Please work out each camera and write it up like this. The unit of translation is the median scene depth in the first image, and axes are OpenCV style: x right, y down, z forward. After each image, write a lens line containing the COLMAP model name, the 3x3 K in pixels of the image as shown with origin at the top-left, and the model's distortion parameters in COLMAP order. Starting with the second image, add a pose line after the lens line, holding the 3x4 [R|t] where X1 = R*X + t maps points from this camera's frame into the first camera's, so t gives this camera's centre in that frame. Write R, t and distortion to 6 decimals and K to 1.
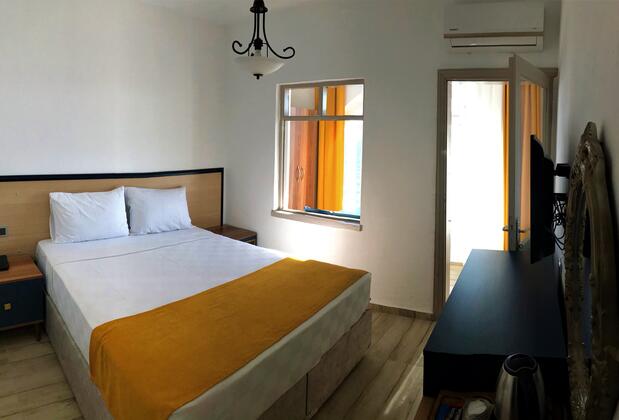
lens RADIAL K [[512.8, 0, 309.5], [0, 512.8, 210.0], [0, 0, 1]] dist [-0.001490, -0.005864]
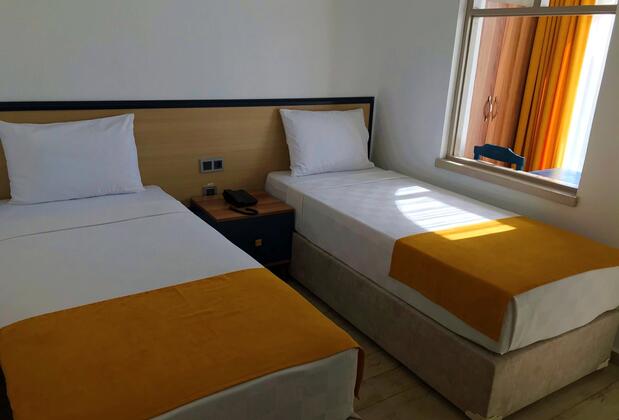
lens RADIAL K [[512.8, 0, 309.5], [0, 512.8, 210.0], [0, 0, 1]] dist [-0.001490, -0.005864]
pose [[0.825454, 0.130574, -0.549159, 0.162828], [-0.052435, 0.986408, 0.155723, -0.028577], [0.562029, -0.099747, 0.821081, 0.344011]]
